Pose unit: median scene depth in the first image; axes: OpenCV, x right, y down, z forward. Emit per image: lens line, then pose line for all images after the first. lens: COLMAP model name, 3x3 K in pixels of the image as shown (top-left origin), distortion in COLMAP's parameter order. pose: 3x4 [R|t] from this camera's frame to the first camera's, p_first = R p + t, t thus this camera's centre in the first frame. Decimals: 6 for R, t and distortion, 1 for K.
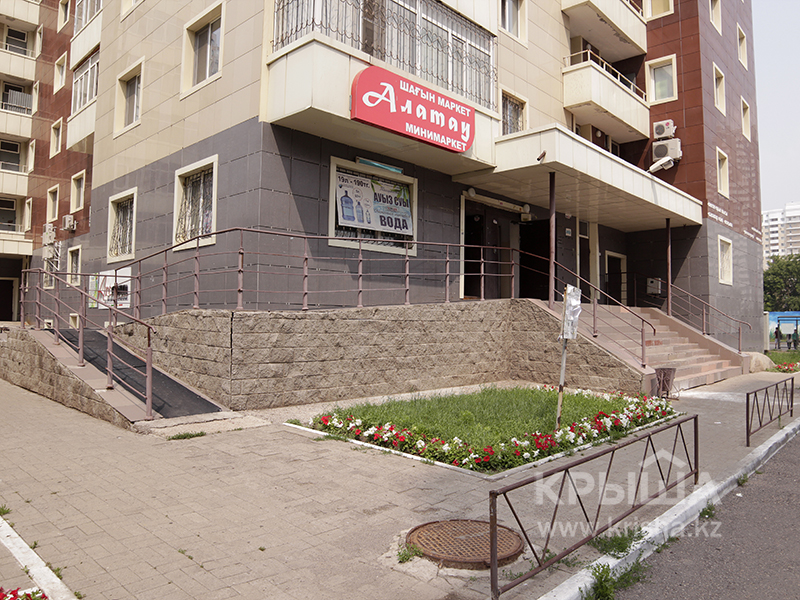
lens RADIAL K [[569.0, 0, 400.0], [0, 569.0, 300.0], [0, 0, 1]] dist [-0.058610, 0.003227]
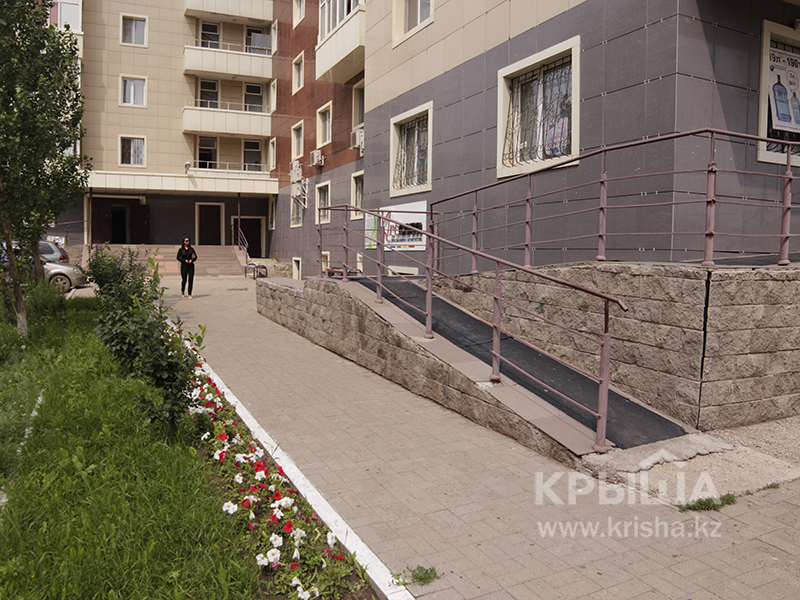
lens RADIAL K [[613.4, 0, 400.0], [0, 613.4, 300.0], [0, 0, 1]] dist [-0.106265, 0.045378]
pose [[0.928406, 0.030729, -0.370293, -0.159056], [0.008925, 0.994443, 0.104902, -0.007448], [0.371459, -0.100696, 0.922973, 0.129415]]
